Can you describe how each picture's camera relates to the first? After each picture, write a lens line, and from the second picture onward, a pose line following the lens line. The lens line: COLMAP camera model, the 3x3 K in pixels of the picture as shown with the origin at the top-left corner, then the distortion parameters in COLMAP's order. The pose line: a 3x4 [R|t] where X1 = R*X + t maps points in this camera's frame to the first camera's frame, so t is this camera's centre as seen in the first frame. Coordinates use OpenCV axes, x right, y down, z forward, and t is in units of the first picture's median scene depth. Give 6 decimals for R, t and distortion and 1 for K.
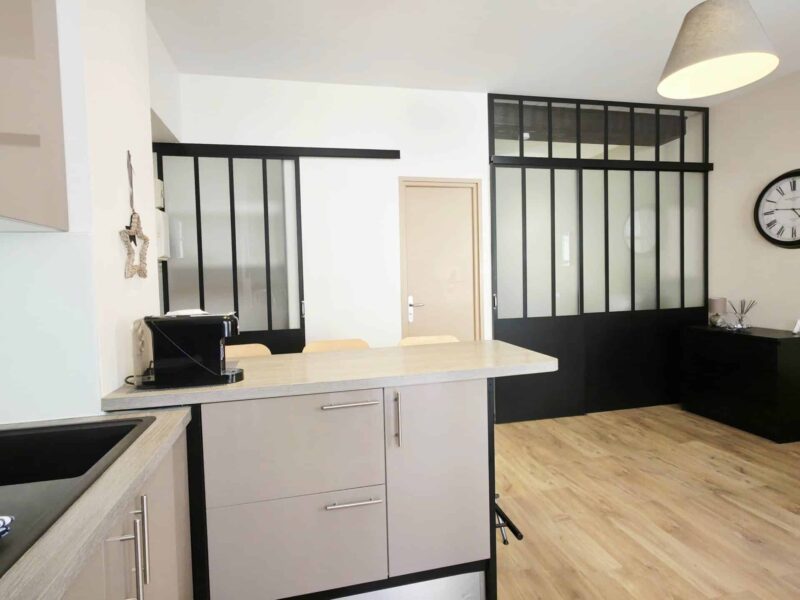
lens RADIAL K [[434.7, 0, 396.2], [0, 434.7, 298.5], [0, 0, 1]] dist [-0.001476, 0.001747]
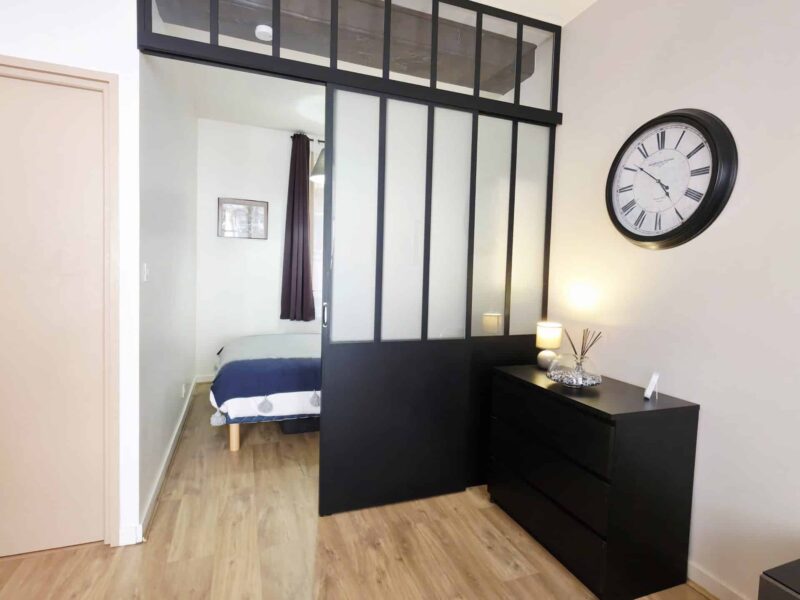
lens RADIAL K [[434.7, 0, 403.9], [0, 434.7, 298.8], [0, 0, 1]] dist [-0.001476, 0.001747]
pose [[0.987385, 0.050142, 0.150192, 0.462828], [-0.051728, 0.998639, 0.006671, -0.032028], [-0.149653, -0.014356, 0.988634, 0.441428]]
